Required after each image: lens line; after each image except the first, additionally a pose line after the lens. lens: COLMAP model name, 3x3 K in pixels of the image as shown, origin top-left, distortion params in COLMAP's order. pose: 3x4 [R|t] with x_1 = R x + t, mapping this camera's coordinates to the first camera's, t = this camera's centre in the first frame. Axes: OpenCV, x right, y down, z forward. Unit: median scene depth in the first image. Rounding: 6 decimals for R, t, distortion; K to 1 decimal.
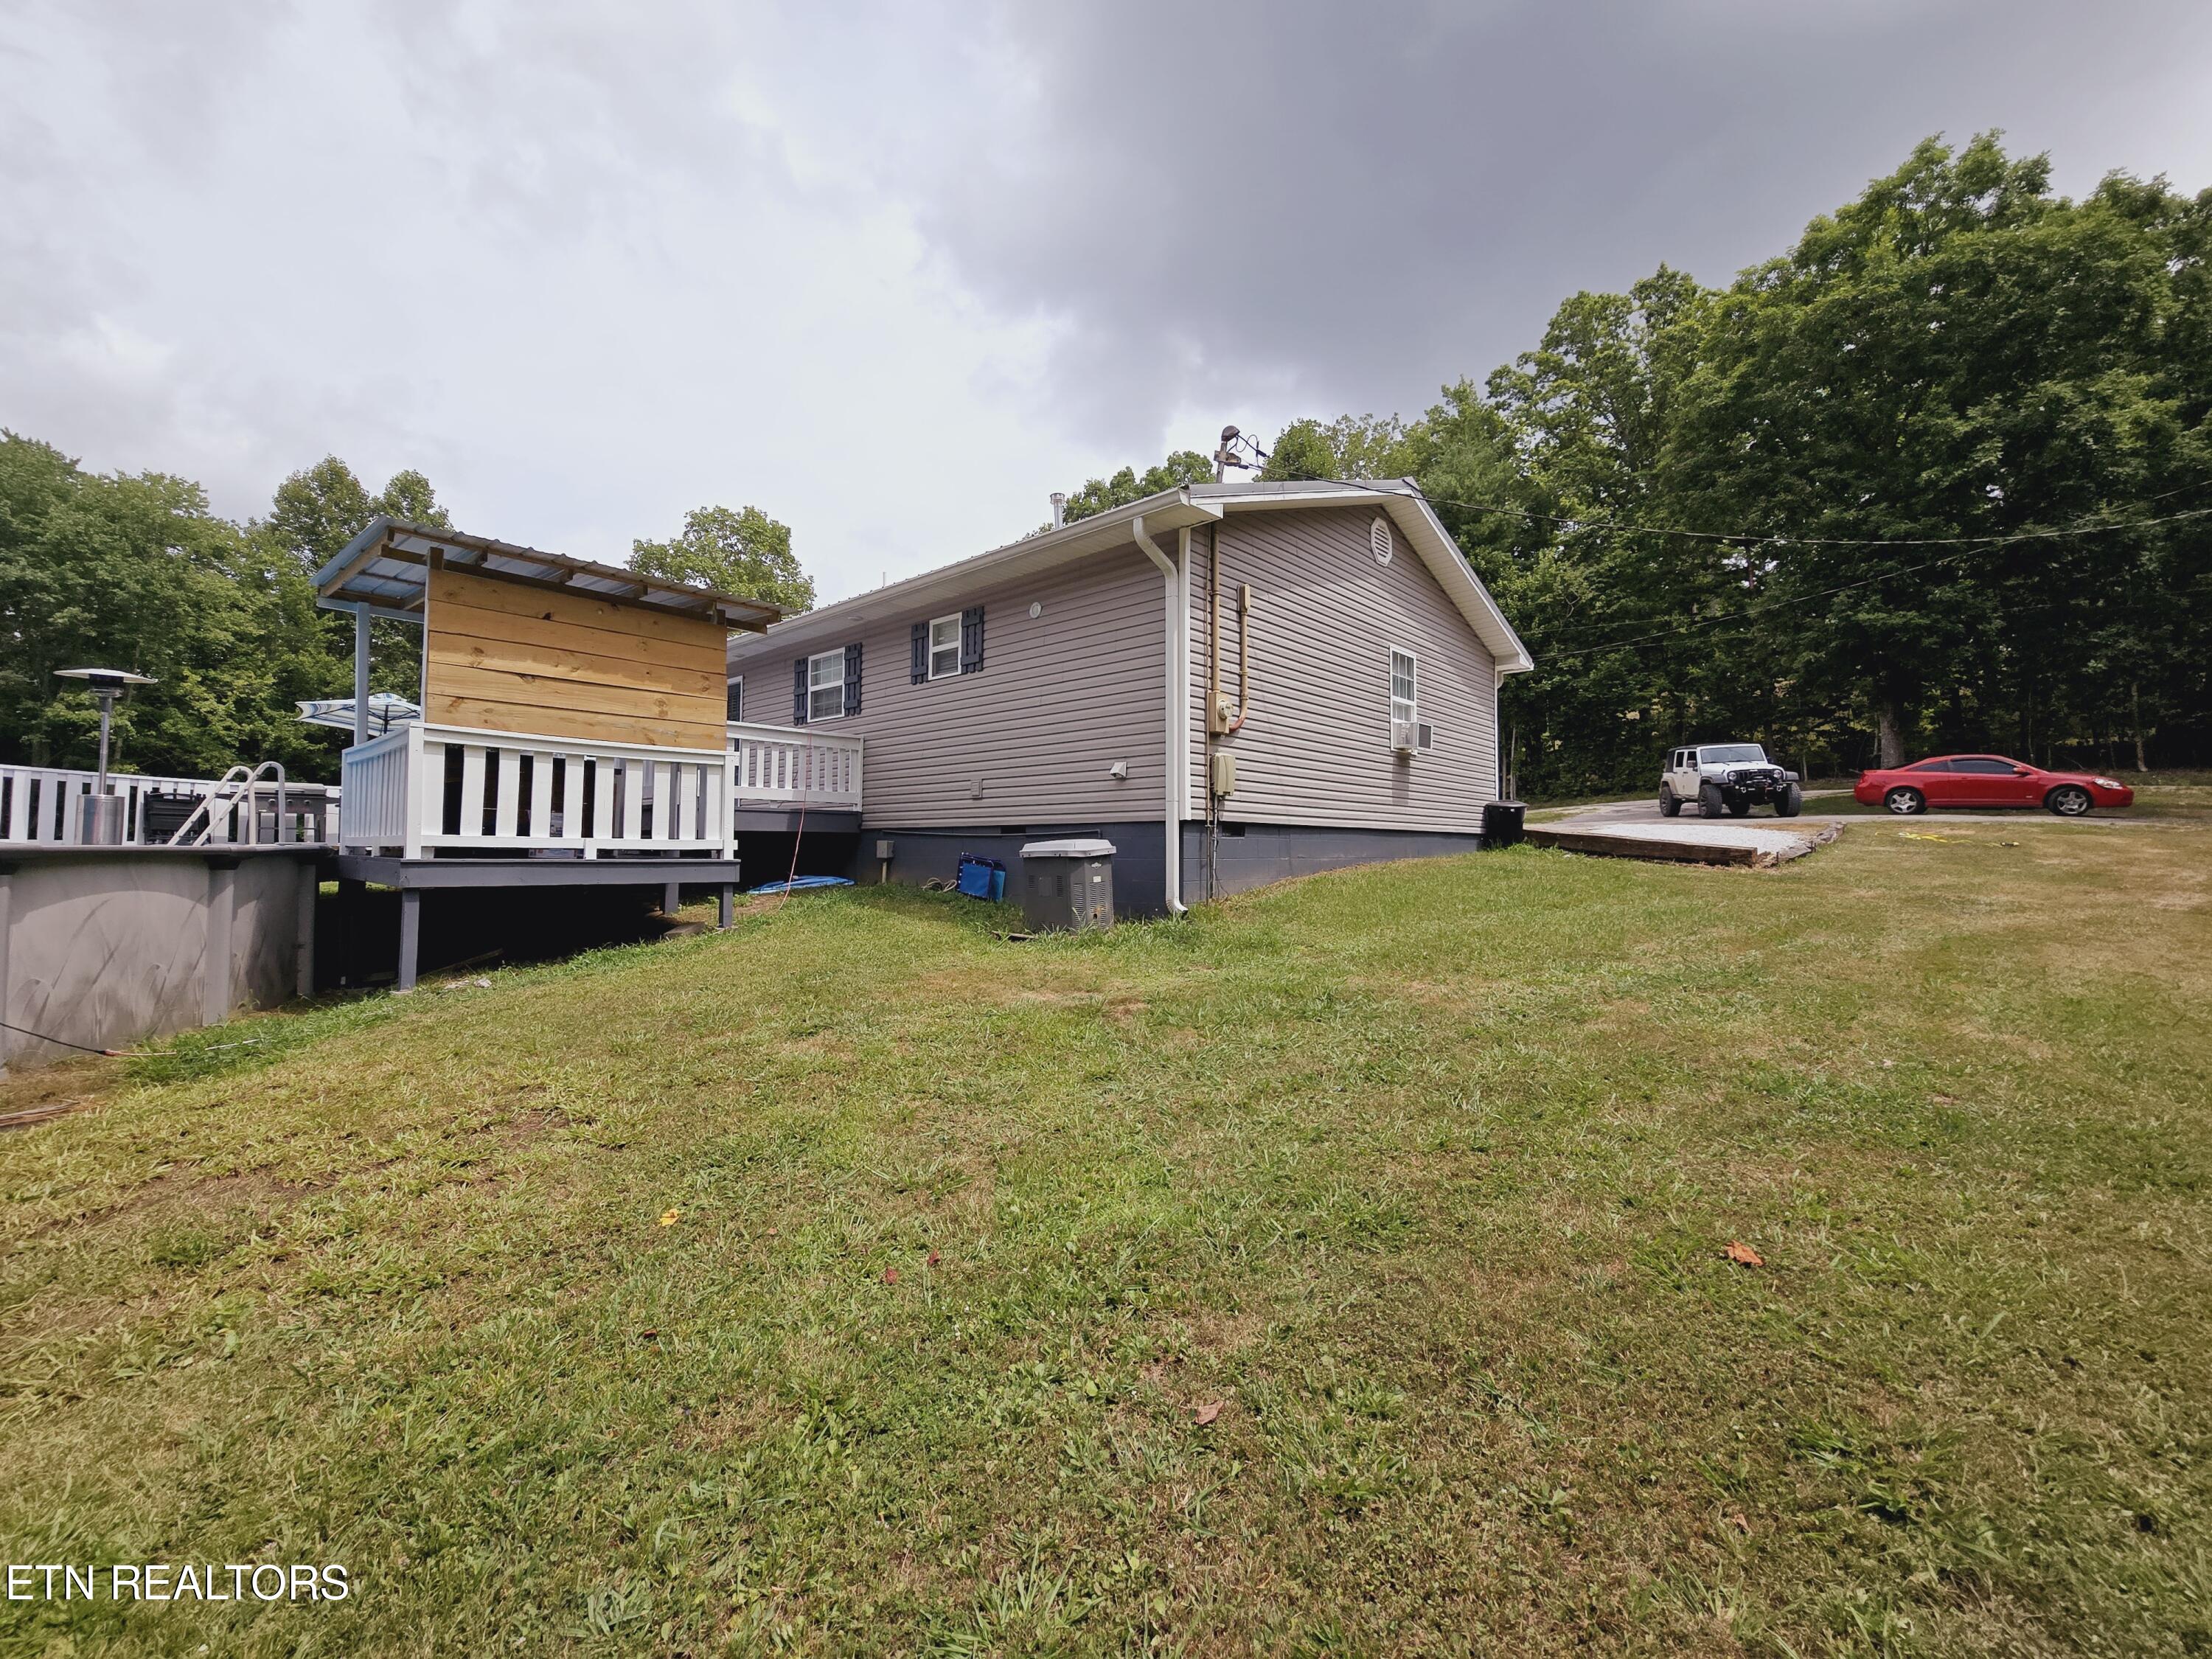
lens RADIAL K [[903.8, 0, 1085.9], [0, 903.8, 826.4], [0, 0, 1]] dist [-0.004713, 0.001117]
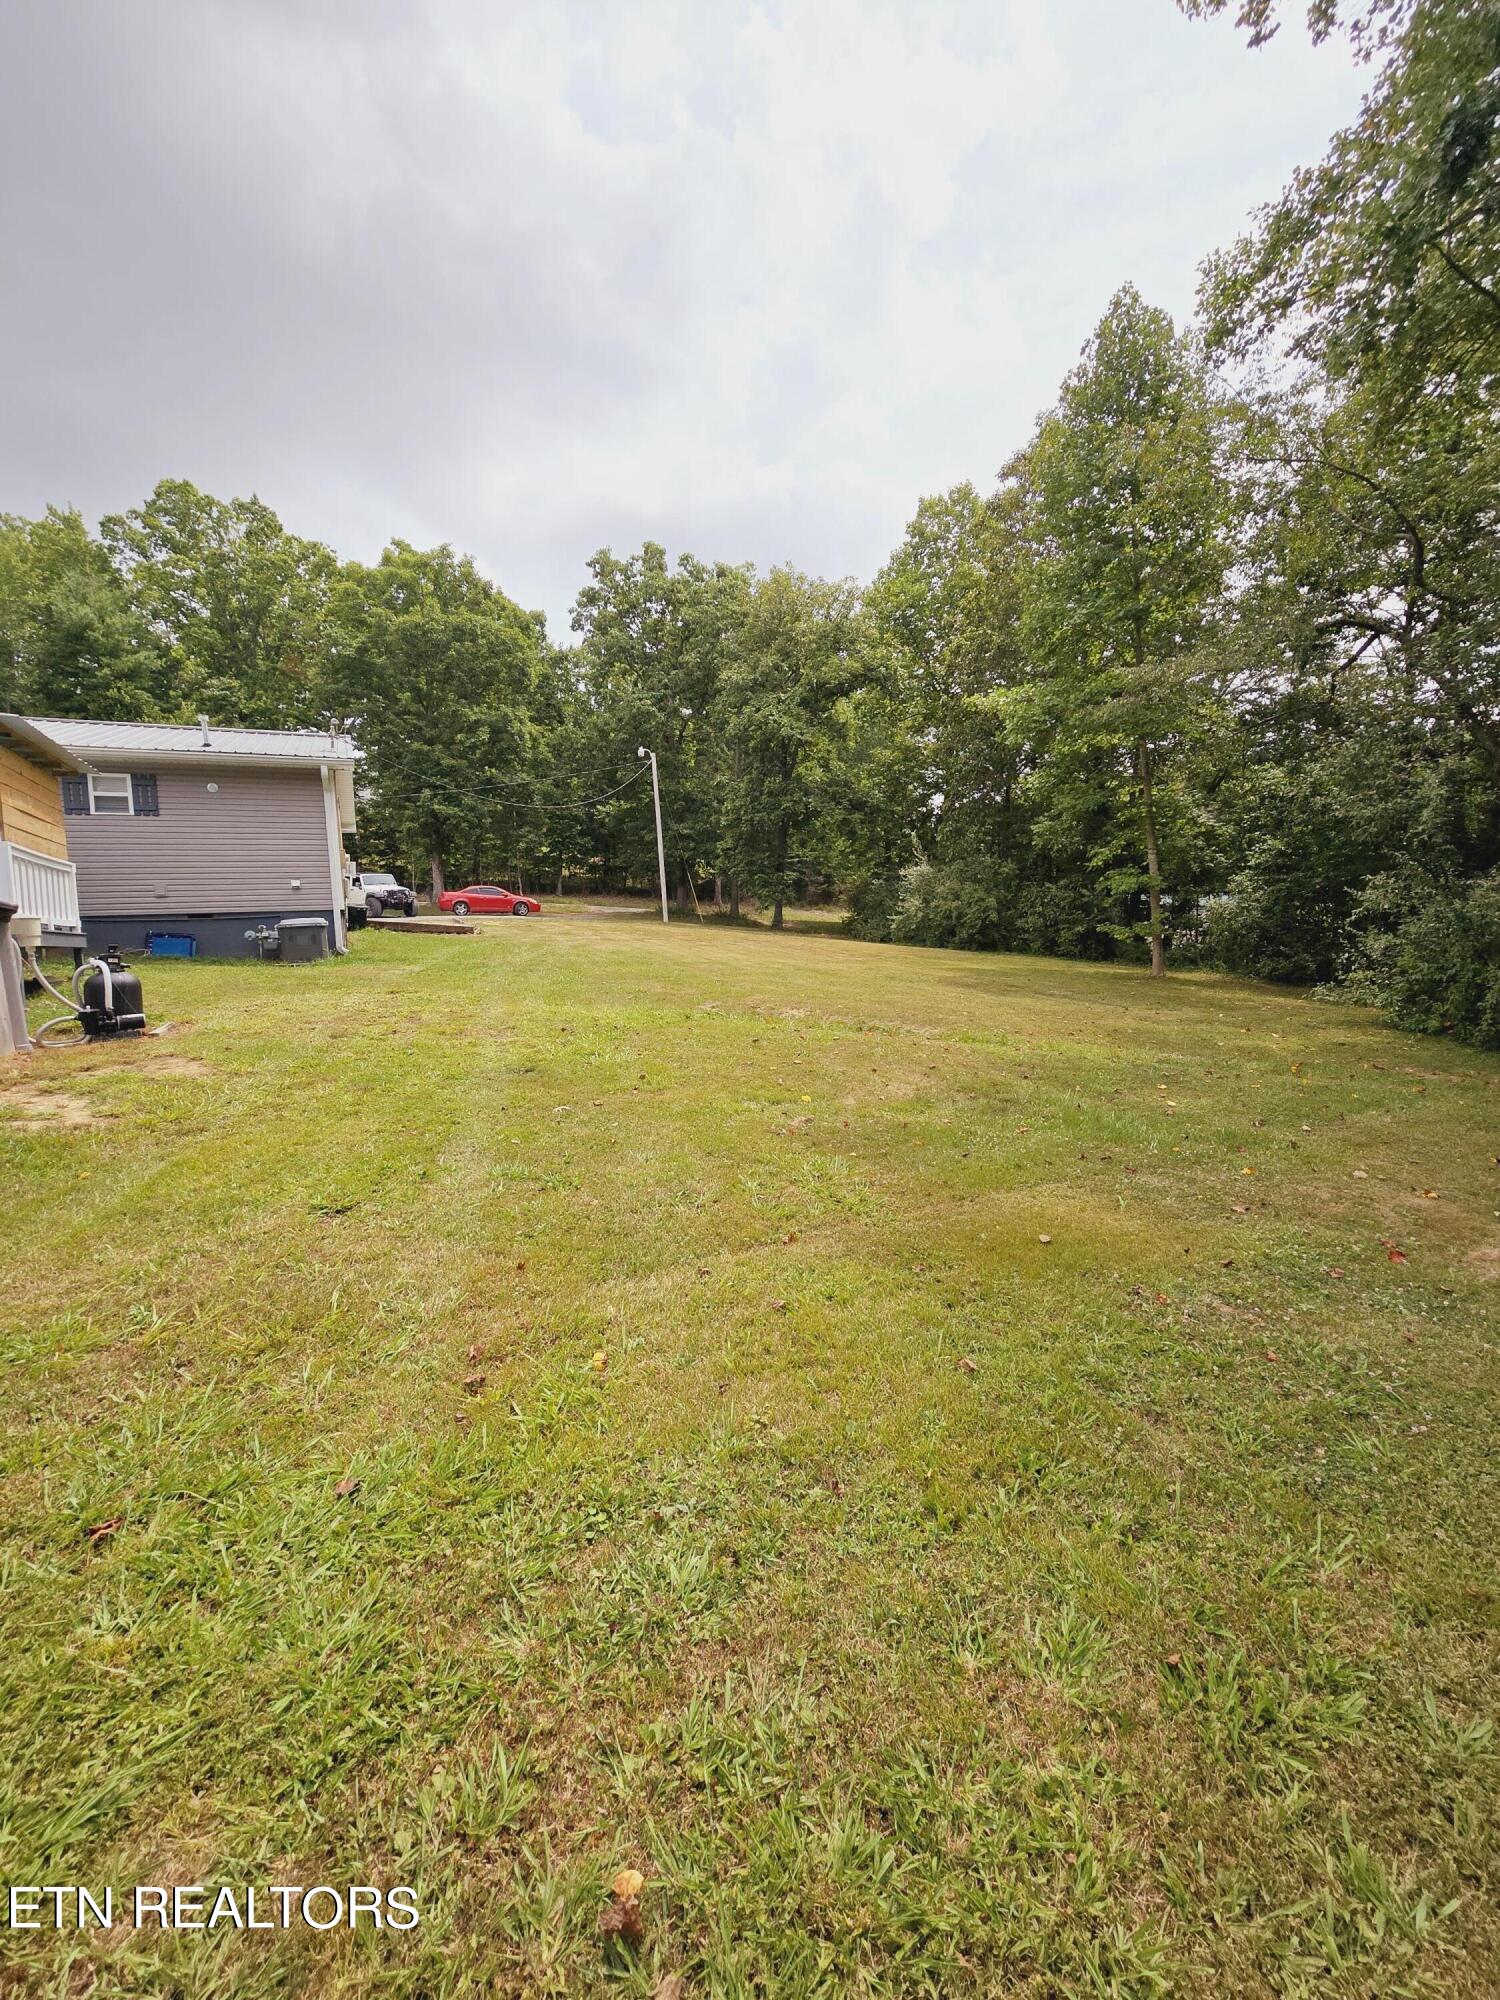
lens RADIAL K [[817.2, 0, 766.0], [0, 817.2, 986.9], [0, 0, 1]] dist [-0.004713, 0.001117]
pose [[0.357942, -0.080376, 0.930278, -0.530257], [0.022540, 0.996742, 0.077446, 0.019428], [-0.933472, -0.006753, 0.358588, -0.248986]]
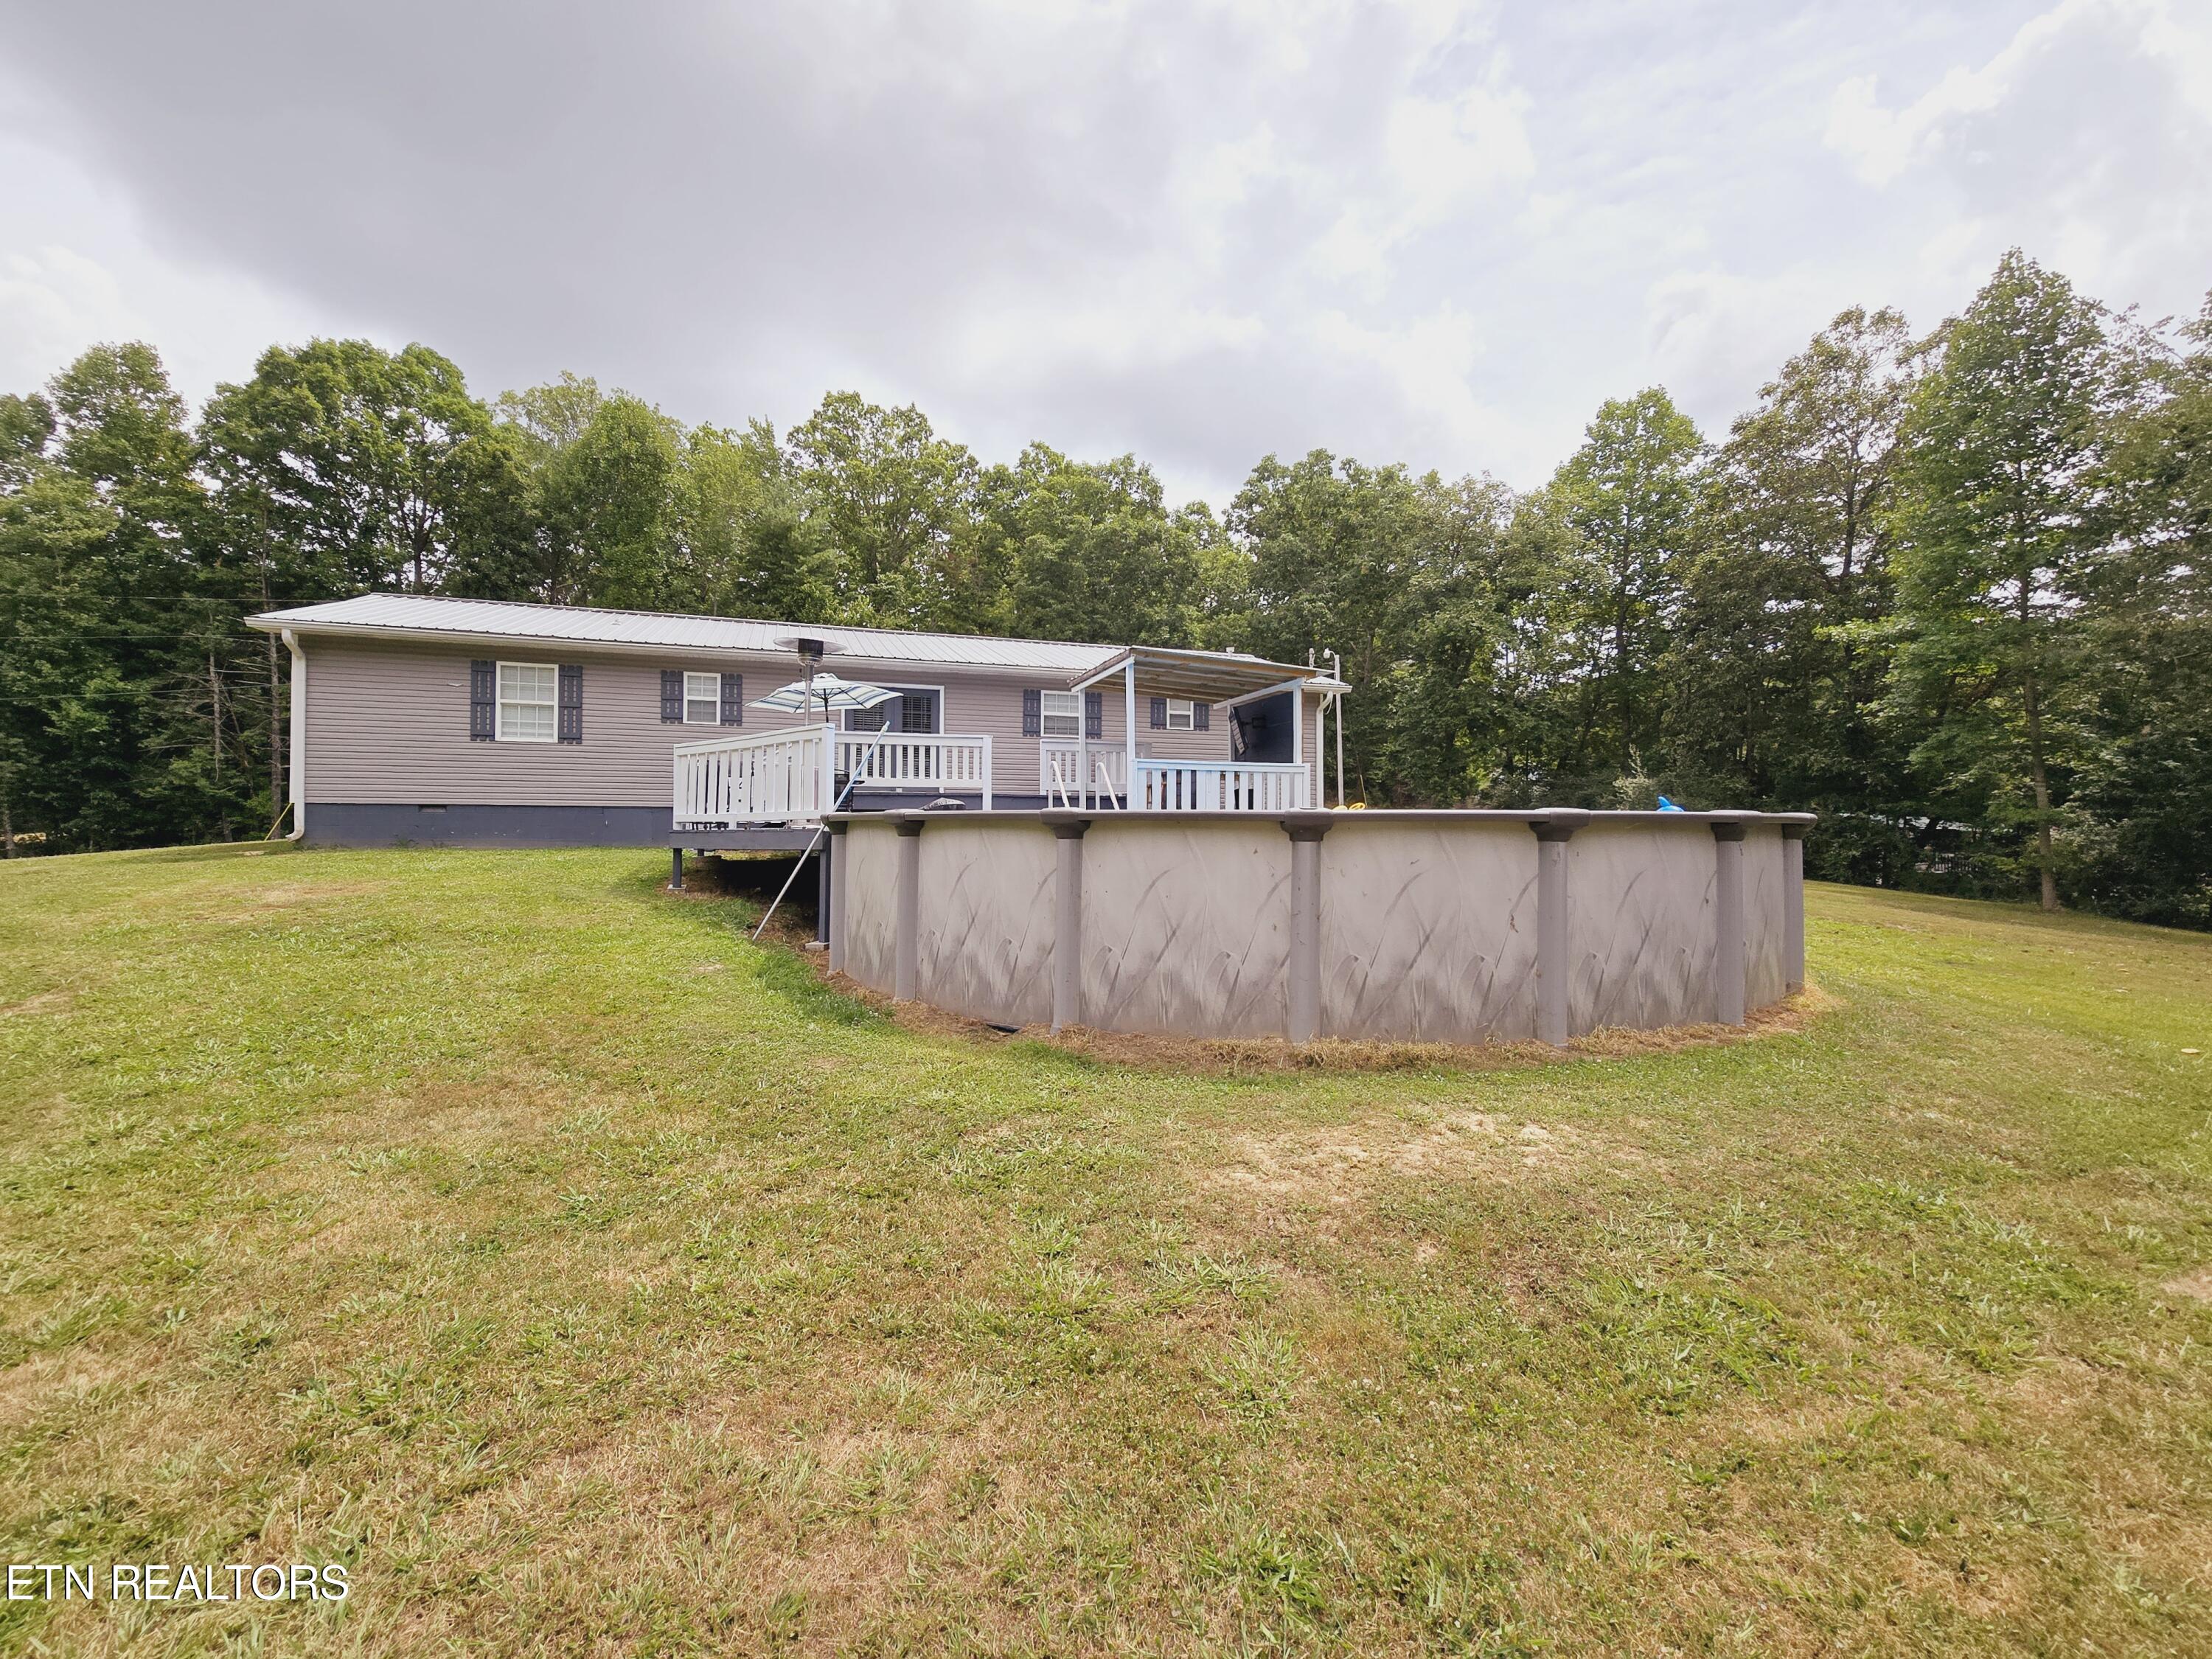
lens RADIAL K [[903.8, 0, 1091.7], [0, 903.8, 820.4], [0, 0, 1]] dist [-0.004713, 0.001117]
pose [[0.484926, 0.002683, 0.874551, -0.945857], [-0.021656, 0.999726, 0.008940, 0.001618], [-0.874287, -0.023274, 0.484851, 0.140834]]
